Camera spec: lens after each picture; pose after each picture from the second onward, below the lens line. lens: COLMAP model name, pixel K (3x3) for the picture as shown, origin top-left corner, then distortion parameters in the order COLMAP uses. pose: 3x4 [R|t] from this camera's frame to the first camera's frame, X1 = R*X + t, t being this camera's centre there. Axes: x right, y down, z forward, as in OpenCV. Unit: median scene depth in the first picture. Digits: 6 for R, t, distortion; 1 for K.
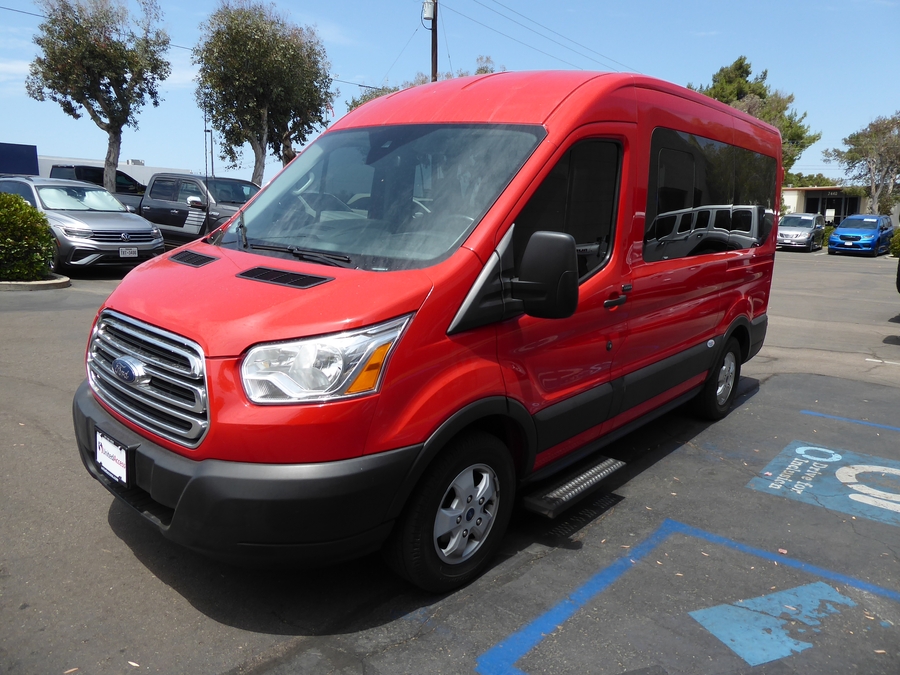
lens RADIAL K [[629.1, 0, 448.6], [0, 629.1, 333.1], [0, 0, 1]] dist [-0.021698, 0.006136]
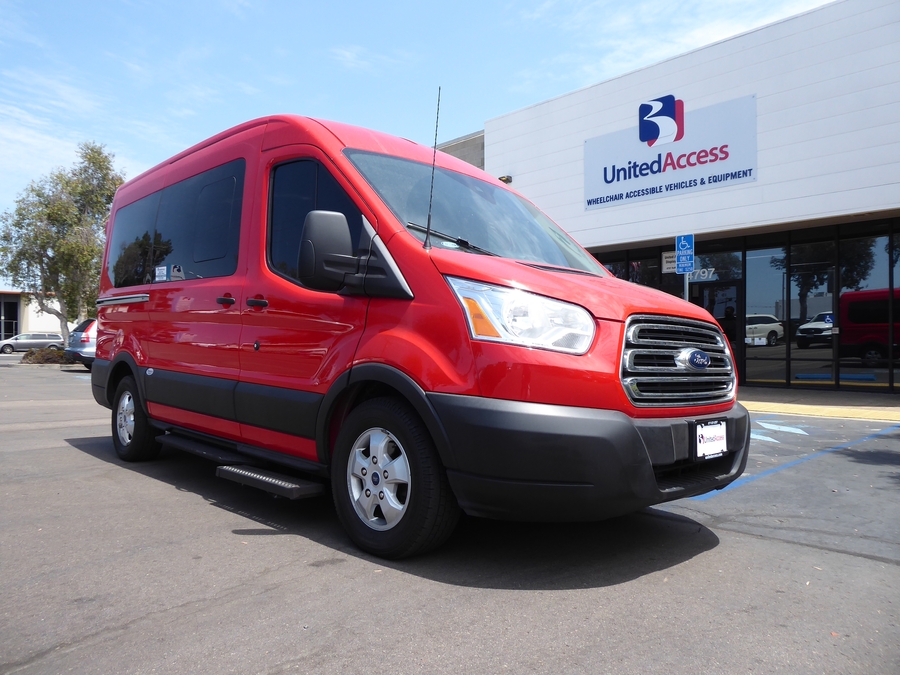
lens RADIAL K [[630.1, 0, 460.0], [0, 630.1, 334.9], [0, 0, 1]] dist [-0.031214, 0.016132]
pose [[0.086229, -0.007032, 0.996250, -1.207460], [0.177168, 0.984145, -0.008389, -0.036183], [-0.980396, 0.177227, 0.086108, 0.946013]]
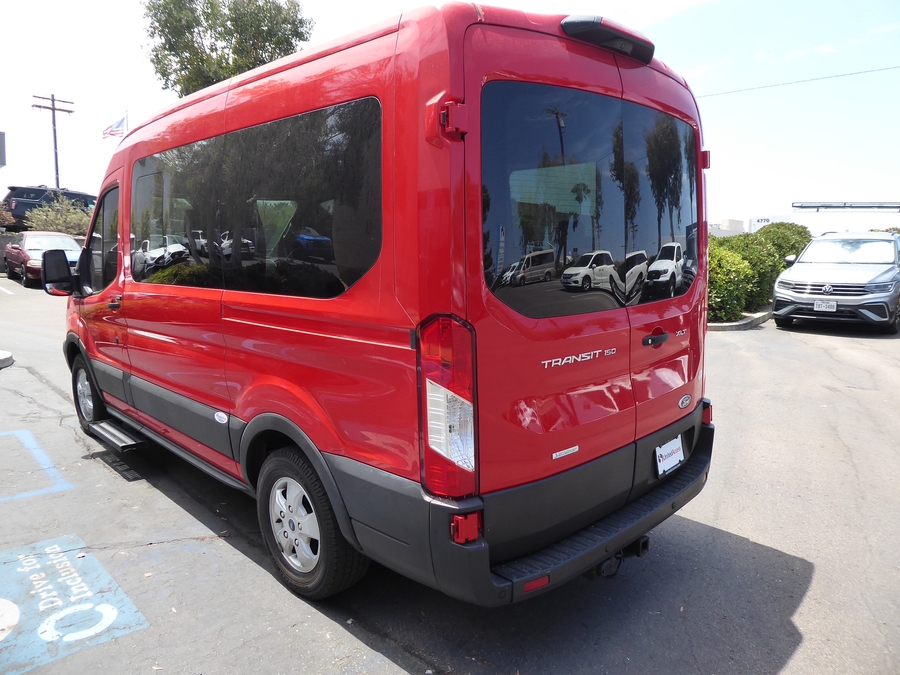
lens RADIAL K [[630.1, 0, 463.3], [0, 630.1, 324.0], [0, 0, 1]] dist [-0.031214, 0.016132]
pose [[-0.071334, 0.087922, -0.993570, 1.478183], [-0.200461, 0.974520, 0.100629, -0.289753], [0.977101, 0.206351, -0.051891, 1.733642]]
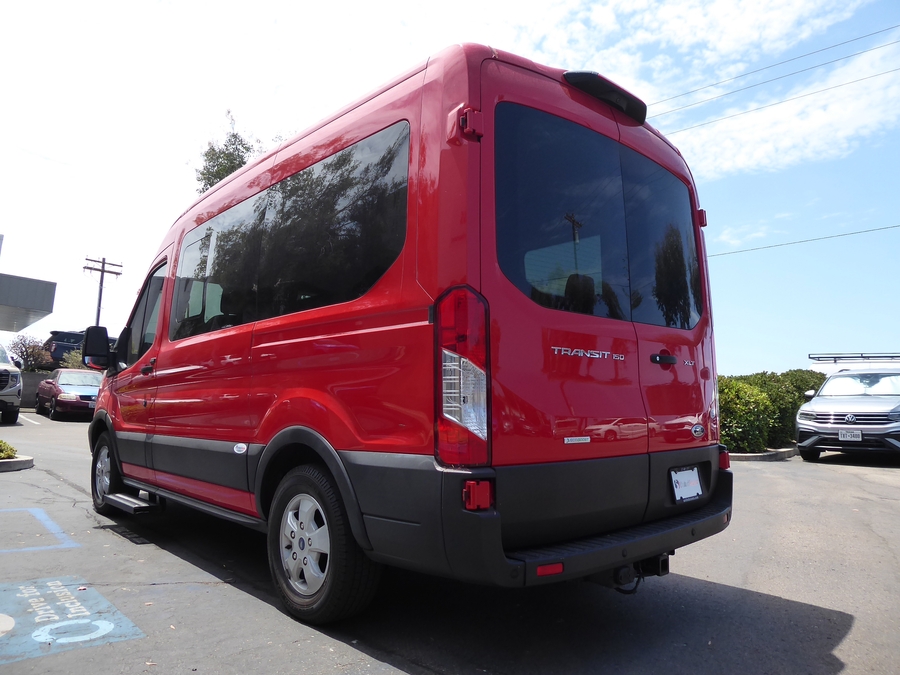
lens RADIAL K [[630.1, 0, 464.8], [0, 630.1, 329.8], [0, 0, 1]] dist [-0.031214, 0.016132]
pose [[-0.099945, -0.165103, -0.981199, 1.517657], [-0.214327, 0.966559, -0.140808, -0.096028], [0.971635, 0.196224, -0.131989, 1.783797]]
